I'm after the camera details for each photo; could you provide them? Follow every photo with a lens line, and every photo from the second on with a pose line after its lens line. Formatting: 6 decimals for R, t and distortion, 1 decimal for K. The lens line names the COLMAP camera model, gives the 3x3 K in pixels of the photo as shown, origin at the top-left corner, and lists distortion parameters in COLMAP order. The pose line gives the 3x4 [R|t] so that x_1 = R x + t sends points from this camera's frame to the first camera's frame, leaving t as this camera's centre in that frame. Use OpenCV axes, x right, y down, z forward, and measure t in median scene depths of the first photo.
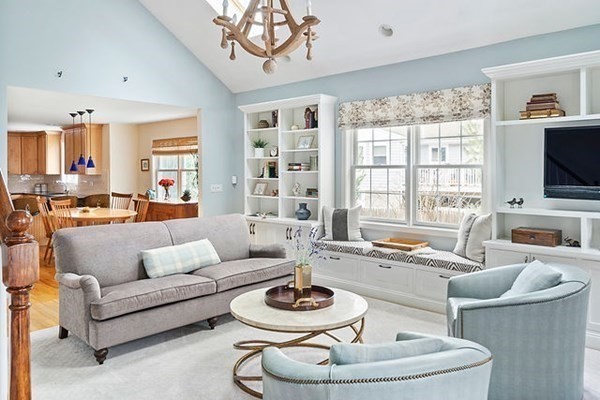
lens RADIAL K [[458.0, 0, 304.9], [0, 458.0, 171.7], [0, 0, 1]] dist [-0.000412, -0.002790]
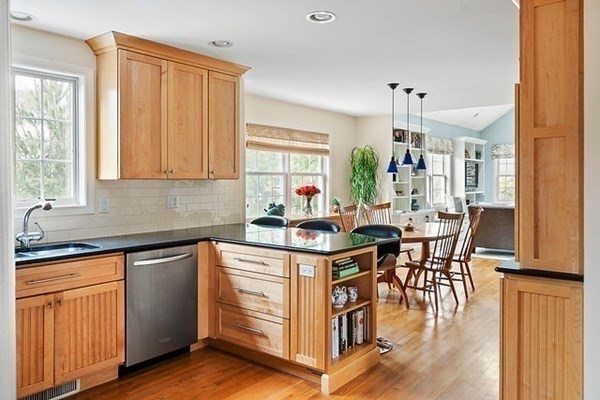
lens RADIAL K [[459.7, 0, 301.3], [0, 459.7, 180.2], [0, 0, 1]] dist [0.001904, -0.005183]
pose [[-0.093217, 0.003213, 0.995641, -1.397556], [0.003648, 0.999989, -0.002885, 0.011880], [-0.995639, 0.003364, -0.093228, 1.474971]]
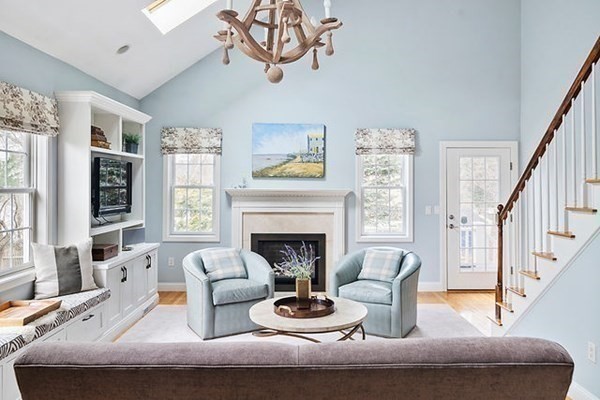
lens RADIAL K [[459.7, 0, 310.5], [0, 459.7, 179.4], [0, 0, 1]] dist [0.001904, -0.005183]
pose [[-0.703671, 0.011112, 0.710439, -0.440977], [0.006186, 0.999936, -0.009512, -0.016017], [-0.710499, -0.002299, -0.703695, 0.944199]]
